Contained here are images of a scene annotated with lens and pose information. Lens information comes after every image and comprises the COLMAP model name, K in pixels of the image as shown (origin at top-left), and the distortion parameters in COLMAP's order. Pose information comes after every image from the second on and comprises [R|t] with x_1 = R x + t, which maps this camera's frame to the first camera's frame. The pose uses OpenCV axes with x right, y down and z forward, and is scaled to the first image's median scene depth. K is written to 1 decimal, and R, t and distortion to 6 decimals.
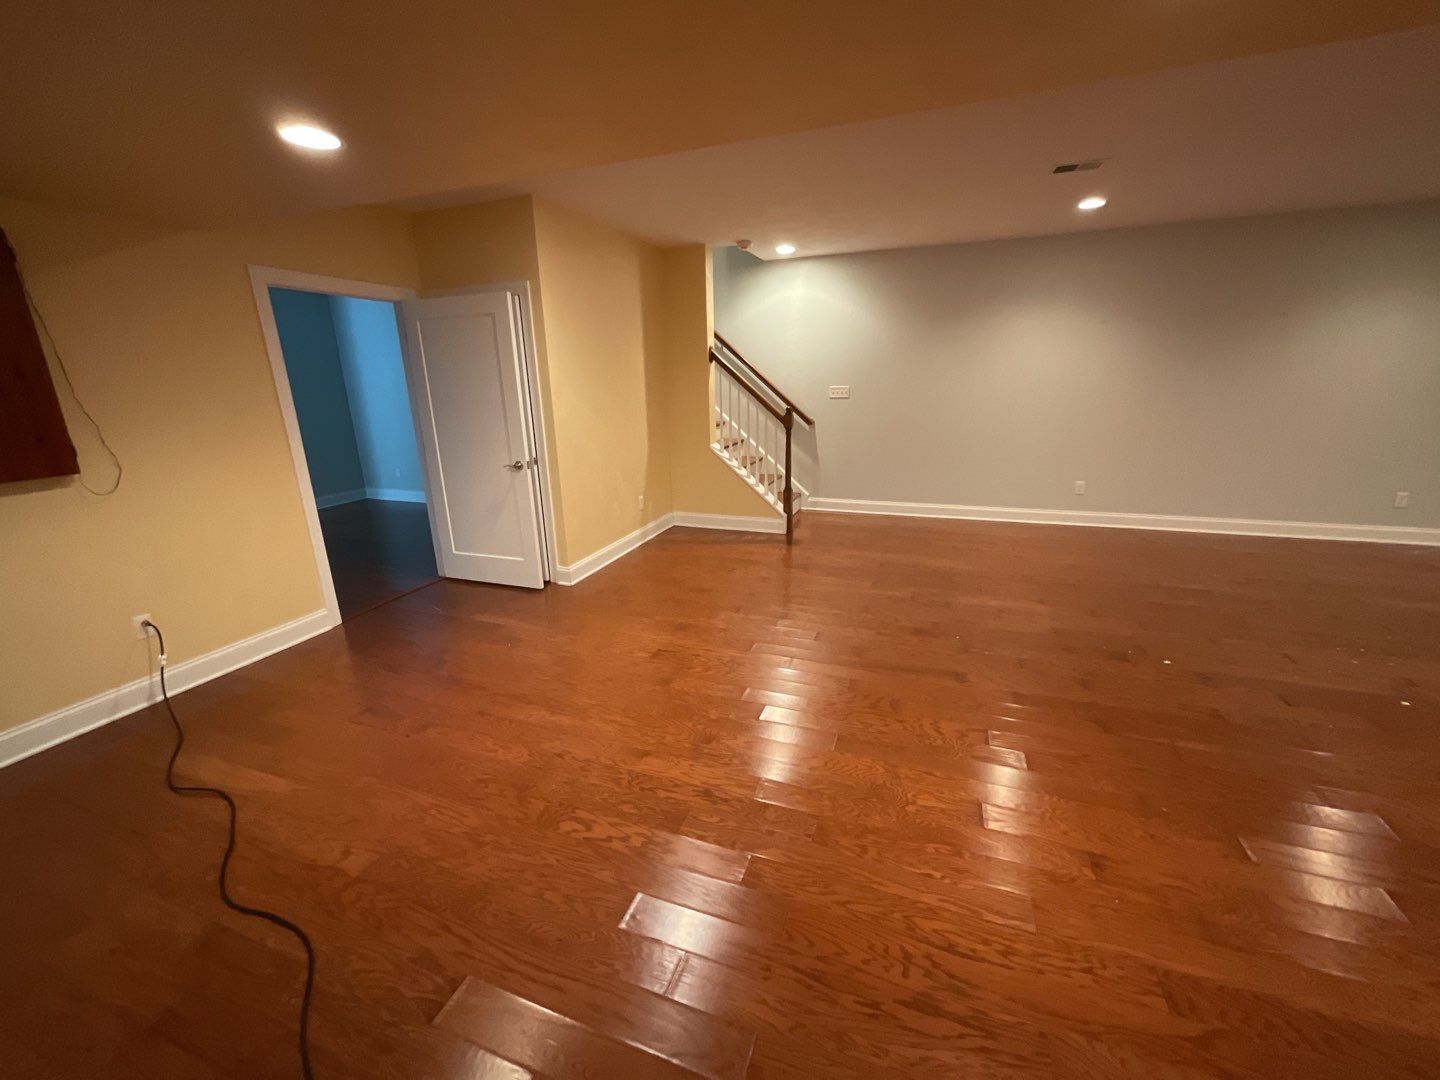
lens RADIAL K [[575.4, 0, 722.0], [0, 575.4, 541.3], [0, 0, 1]] dist [-0.001302, 0.000953]
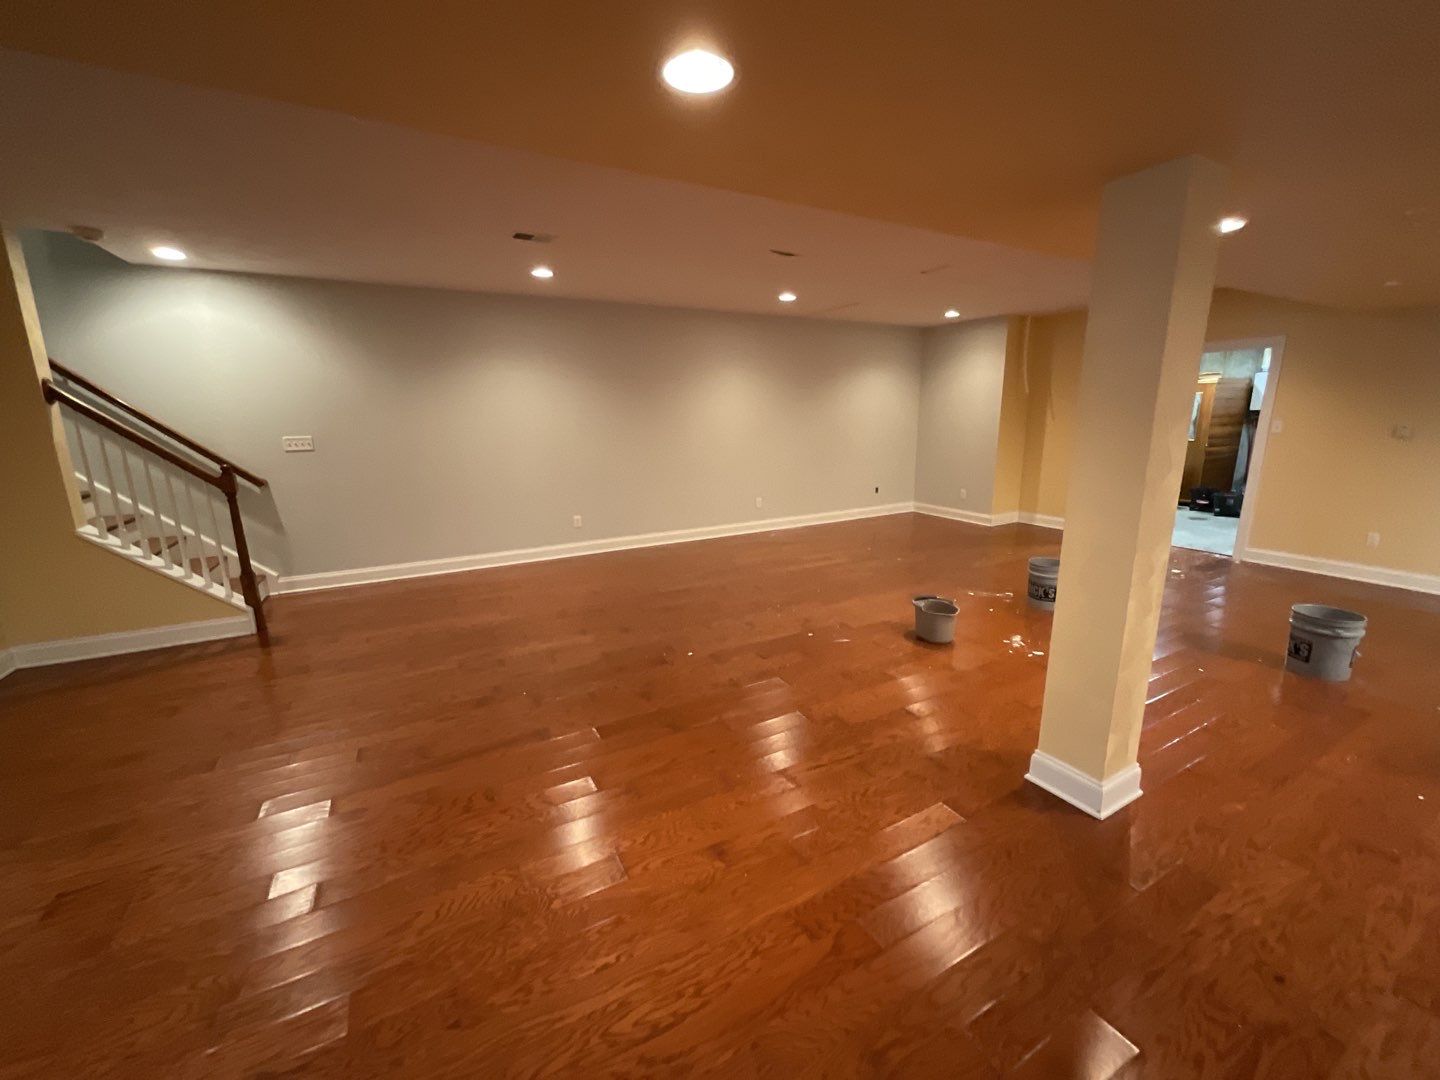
lens RADIAL K [[575.4, 0, 722.0], [0, 575.4, 541.3], [0, 0, 1]] dist [-0.001302, 0.000953]
pose [[0.652579, -0.152345, 0.742247, -0.036199], [0.208552, 0.977857, 0.017346, -0.021065], [-0.728455, 0.143478, 0.669901, 0.064507]]
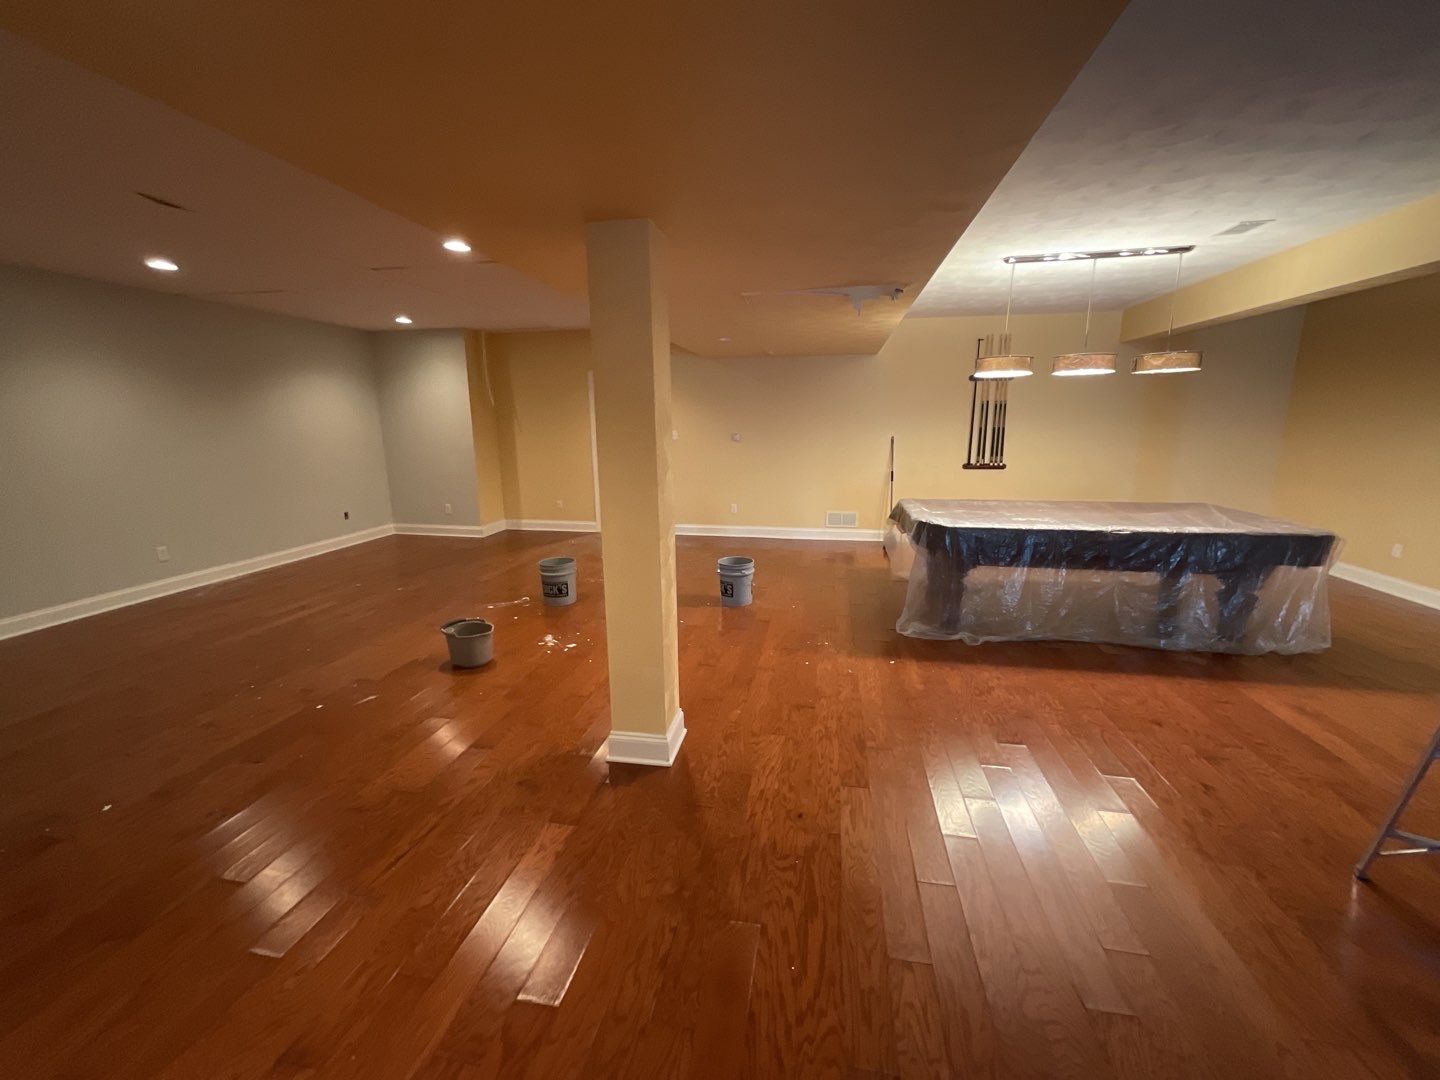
lens RADIAL K [[575.4, 0, 722.0], [0, 575.4, 541.3], [0, 0, 1]] dist [-0.001302, 0.000953]
pose [[-0.167902, -0.182357, 0.968790, -0.028437], [0.285217, 0.931725, 0.224811, -0.040756], [-0.943642, 0.314062, -0.104428, 0.132090]]
